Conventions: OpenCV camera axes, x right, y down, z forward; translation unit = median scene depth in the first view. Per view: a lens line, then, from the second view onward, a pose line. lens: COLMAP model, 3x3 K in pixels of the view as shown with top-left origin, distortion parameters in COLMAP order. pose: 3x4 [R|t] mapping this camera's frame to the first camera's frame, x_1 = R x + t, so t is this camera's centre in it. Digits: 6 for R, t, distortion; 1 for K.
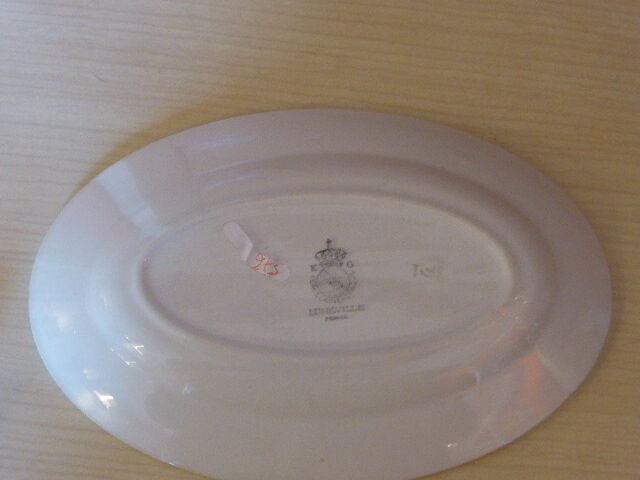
lens RADIAL K [[1279.1, 0, 320.0], [0, 1279.1, 240.0], [0, 0, 1]] dist [0.013307, 0.031916]
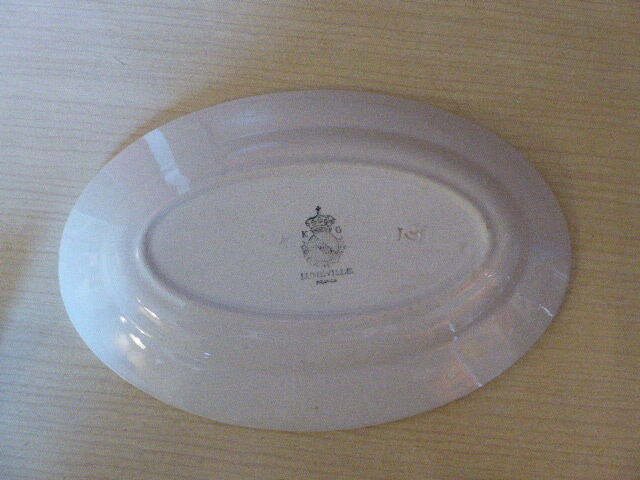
lens RADIAL K [[765.9, 0, 320.0], [0, 765.9, 240.0], [0, 0, 1]] dist [0.000748, 0.023982]
pose [[0.999678, -0.013355, 0.021573, -0.005739], [0.011479, 0.996329, 0.084837, -0.026698], [-0.022627, -0.084562, 0.996161, 0.366631]]
